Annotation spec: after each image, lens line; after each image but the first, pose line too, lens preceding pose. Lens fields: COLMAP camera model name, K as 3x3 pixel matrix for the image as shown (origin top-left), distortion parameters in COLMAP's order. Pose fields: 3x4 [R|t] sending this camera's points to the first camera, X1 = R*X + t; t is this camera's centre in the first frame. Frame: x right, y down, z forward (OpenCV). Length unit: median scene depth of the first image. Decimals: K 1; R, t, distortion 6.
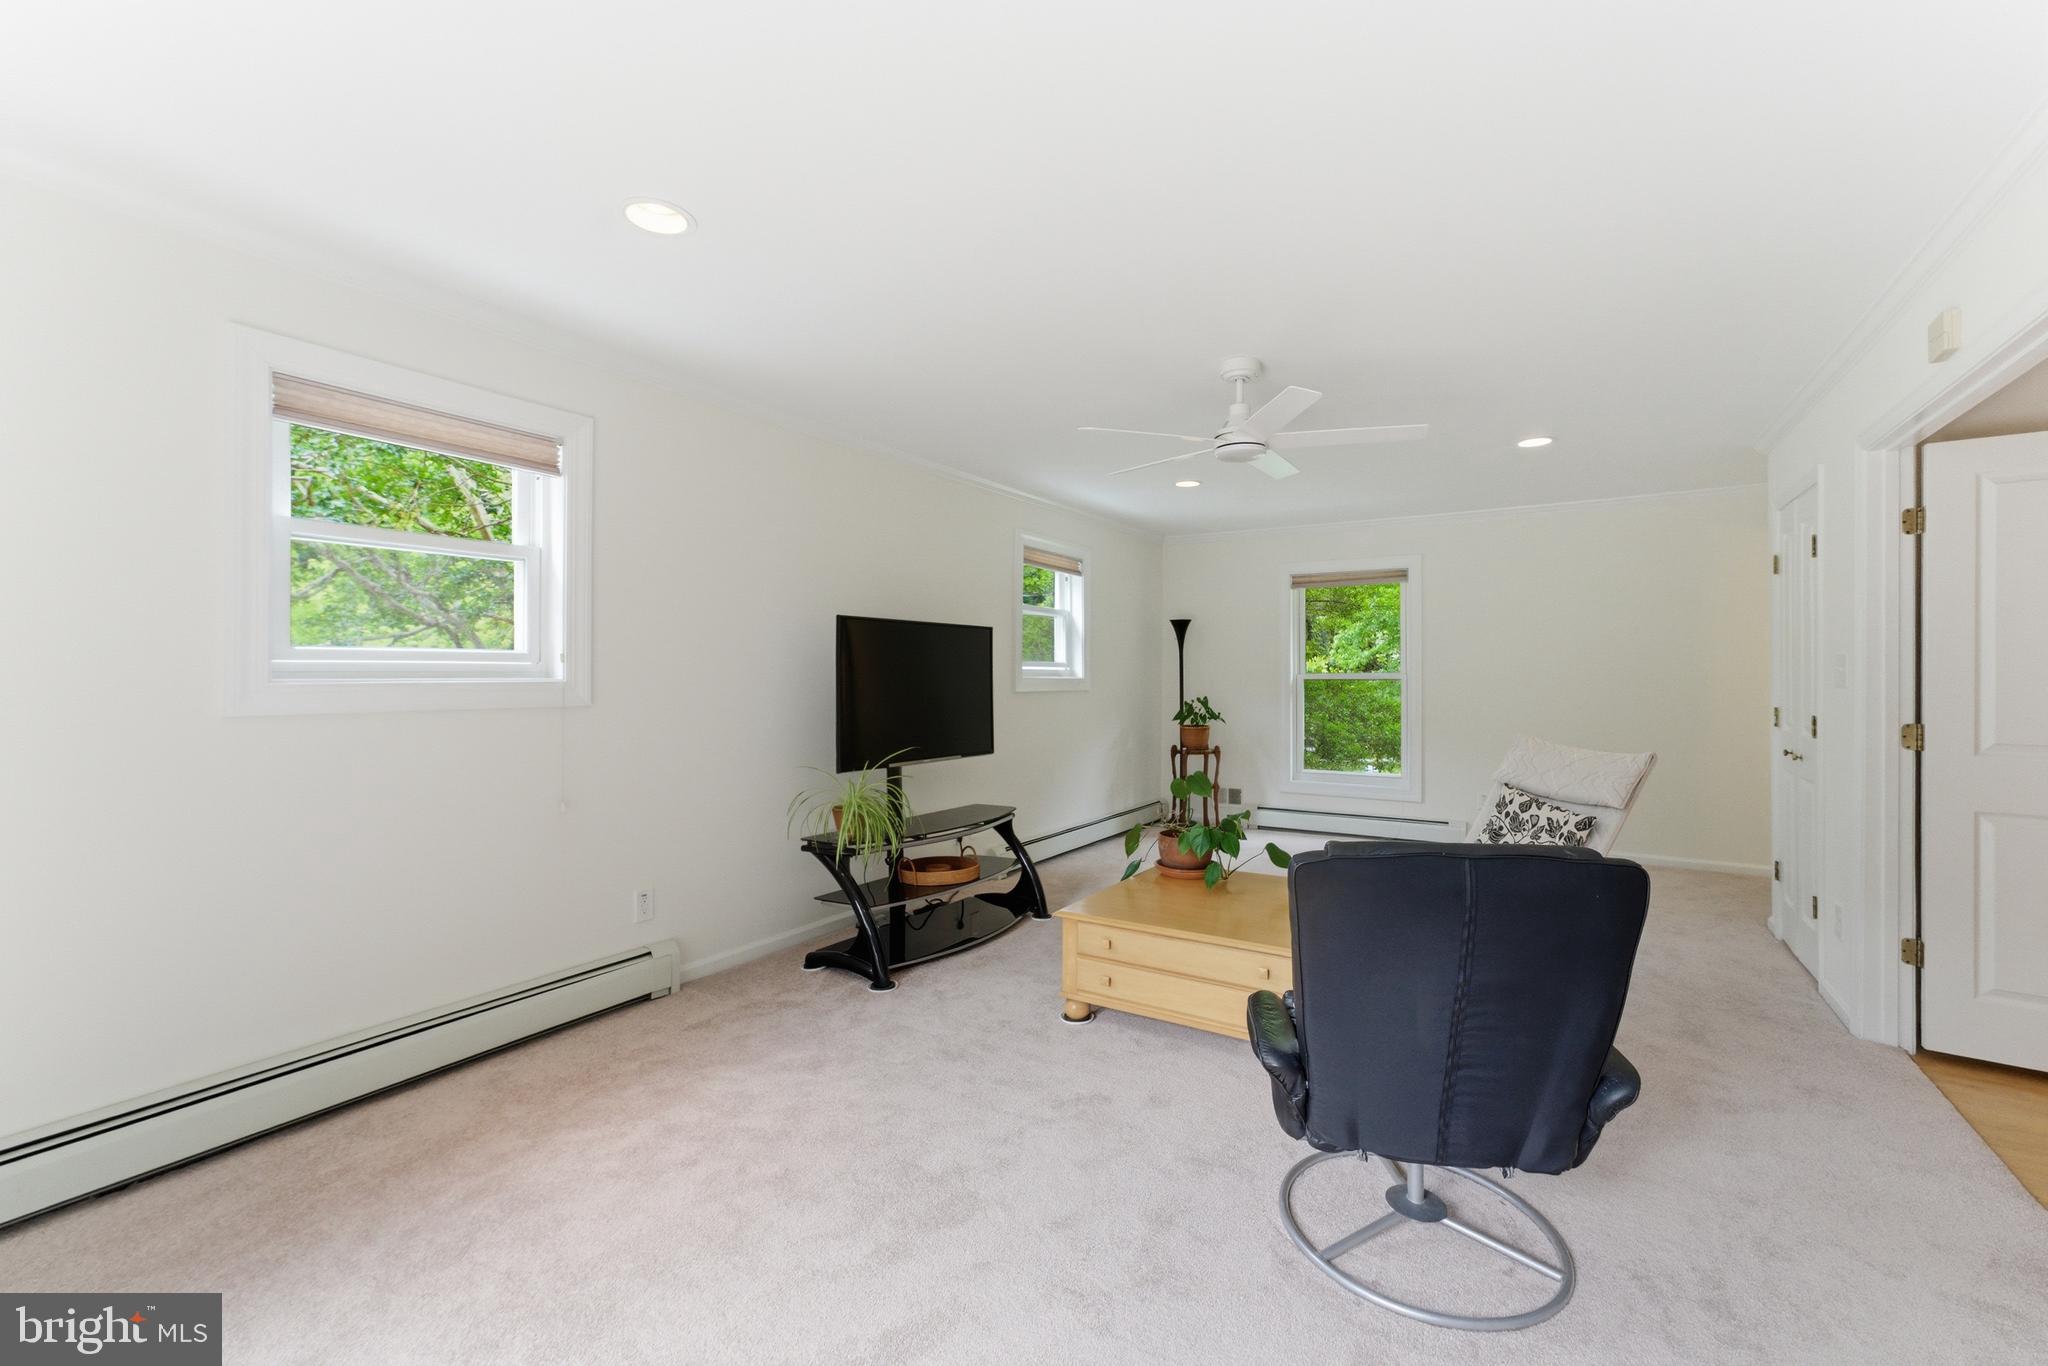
lens RADIAL K [[848.3, 0, 1011.3], [0, 848.3, 655.6], [0, 0, 1]] dist [-0.017319, 0.007482]
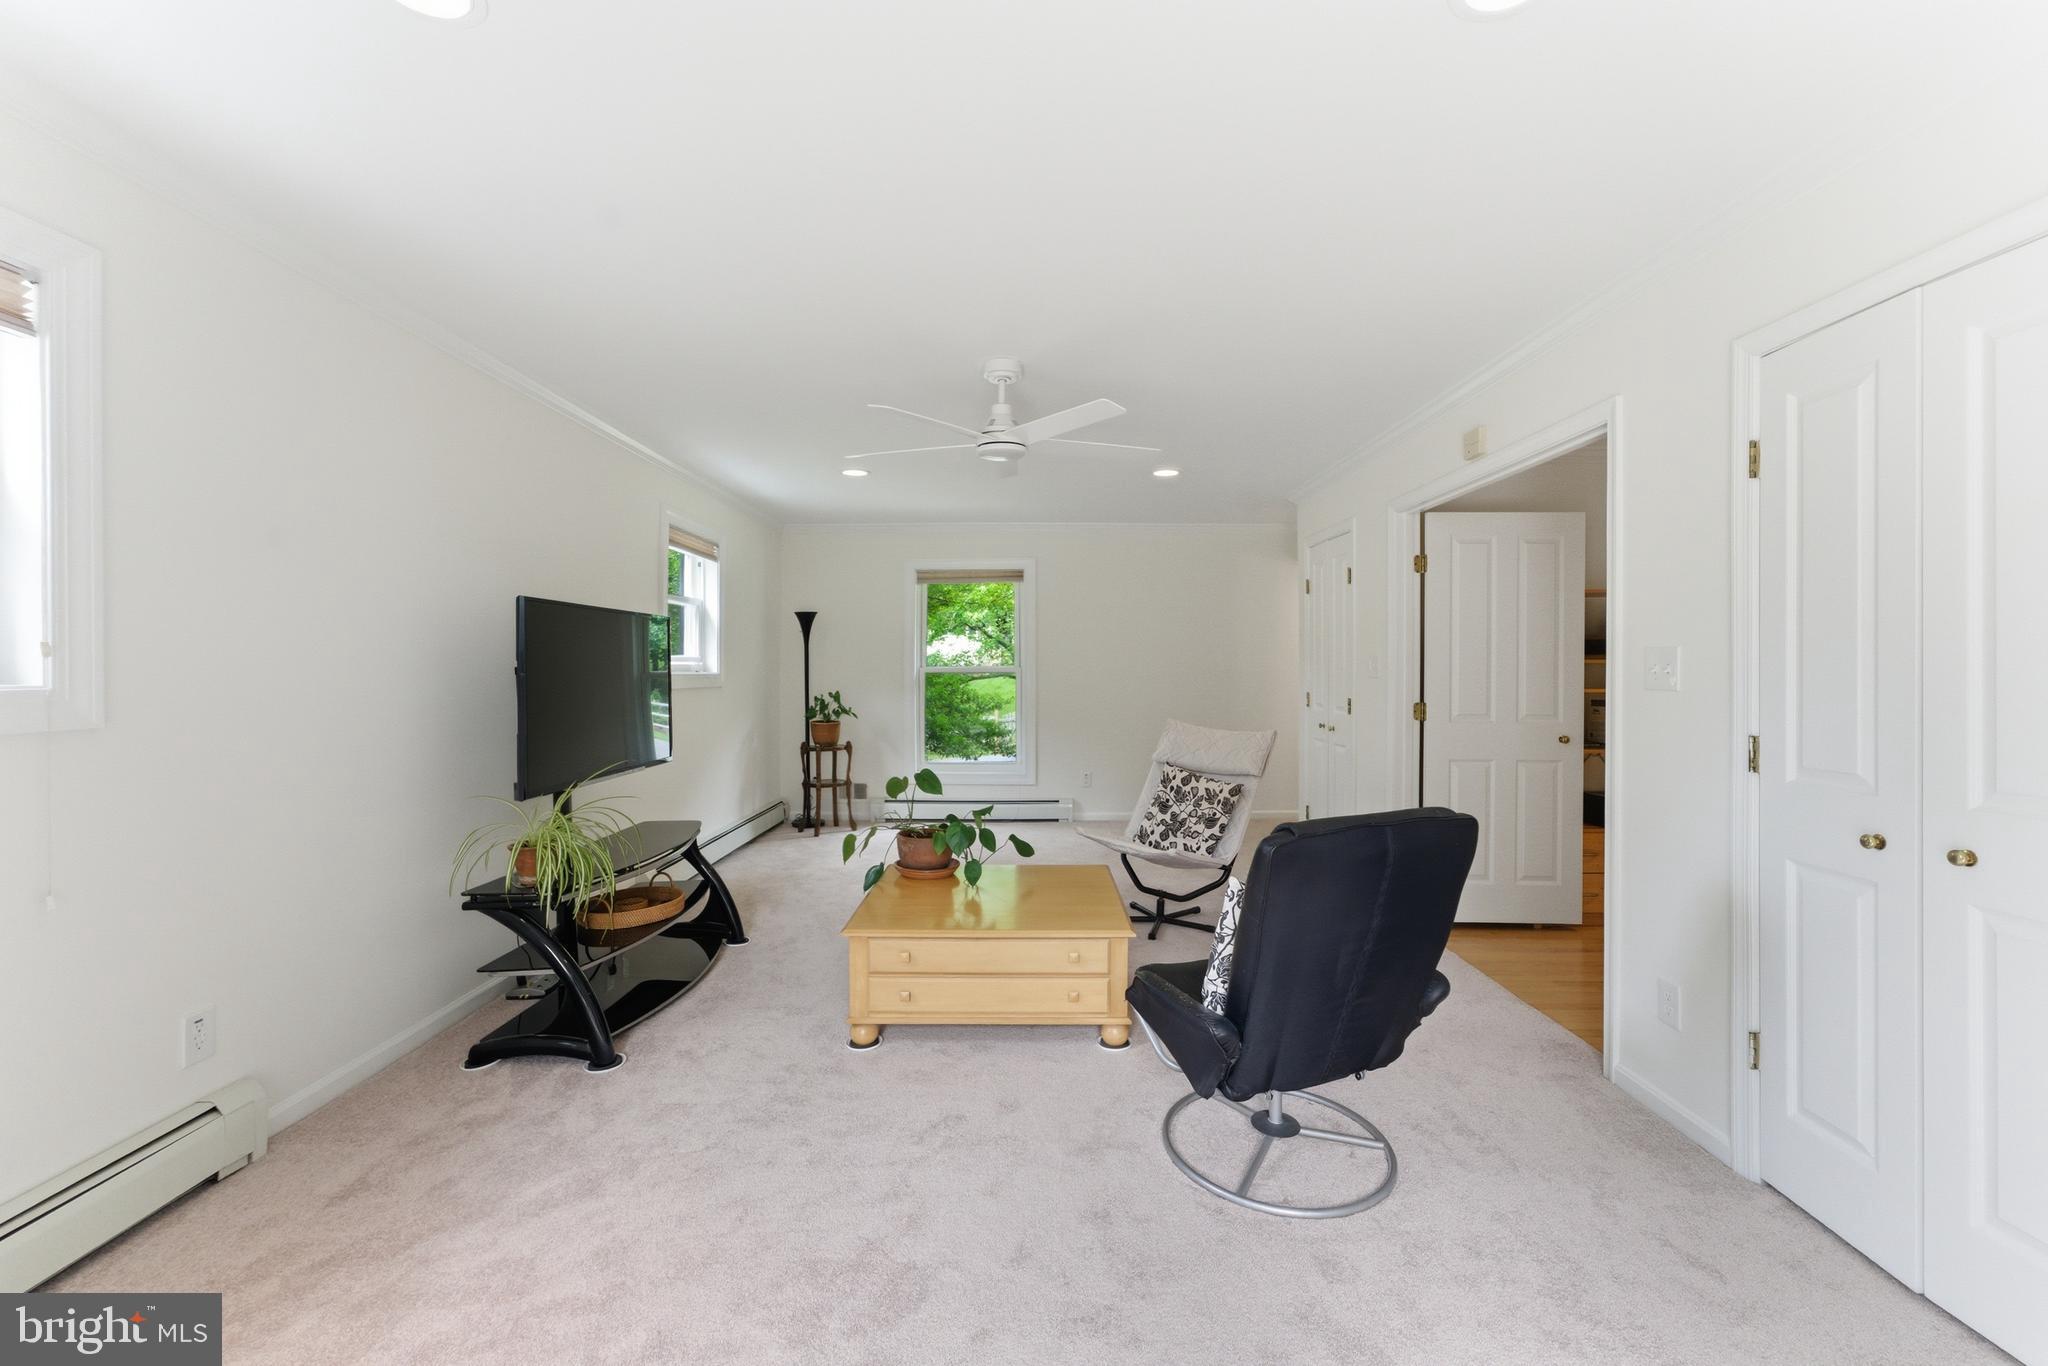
lens RADIAL K [[861.3, 0, 1029.2], [0, 861.3, 645.6], [0, 0, 1]] dist [-0.067390, 0.042249]
pose [[0.833717, 0.011034, 0.552082, -0.255277], [-0.010480, 0.999936, -0.004160, -0.003984], [-0.552093, -0.002317, 0.833779, 0.117855]]
